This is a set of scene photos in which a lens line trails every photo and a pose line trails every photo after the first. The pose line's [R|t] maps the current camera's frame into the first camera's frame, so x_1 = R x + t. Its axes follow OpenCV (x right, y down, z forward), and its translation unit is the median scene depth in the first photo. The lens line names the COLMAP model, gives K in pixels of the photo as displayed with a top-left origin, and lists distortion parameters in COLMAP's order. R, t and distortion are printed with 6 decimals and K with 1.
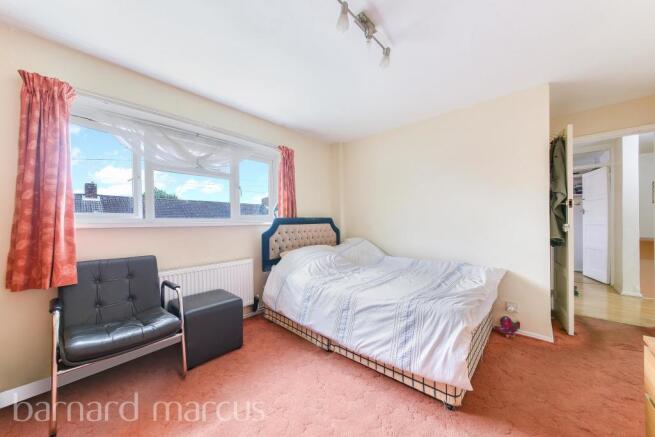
lens RADIAL K [[220.8, 0, 327.1], [0, 220.8, 224.7], [0, 0, 1]] dist [0.000171, -0.000004]
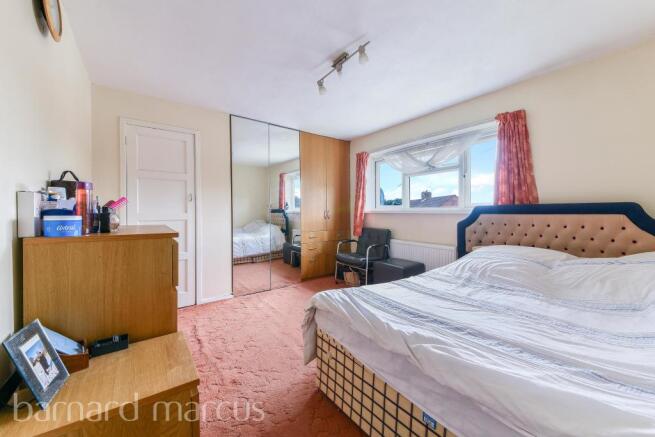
lens RADIAL K [[237.5, 0, 327.5], [0, 237.5, 218.5], [0, 0, 1]] dist [0.000191, -0.000003]
pose [[-0.160059, 0.035284, -0.986477, 0.802666], [-0.010040, 0.999251, 0.037370, -0.011095], [0.987056, 0.015886, -0.159585, 0.578469]]
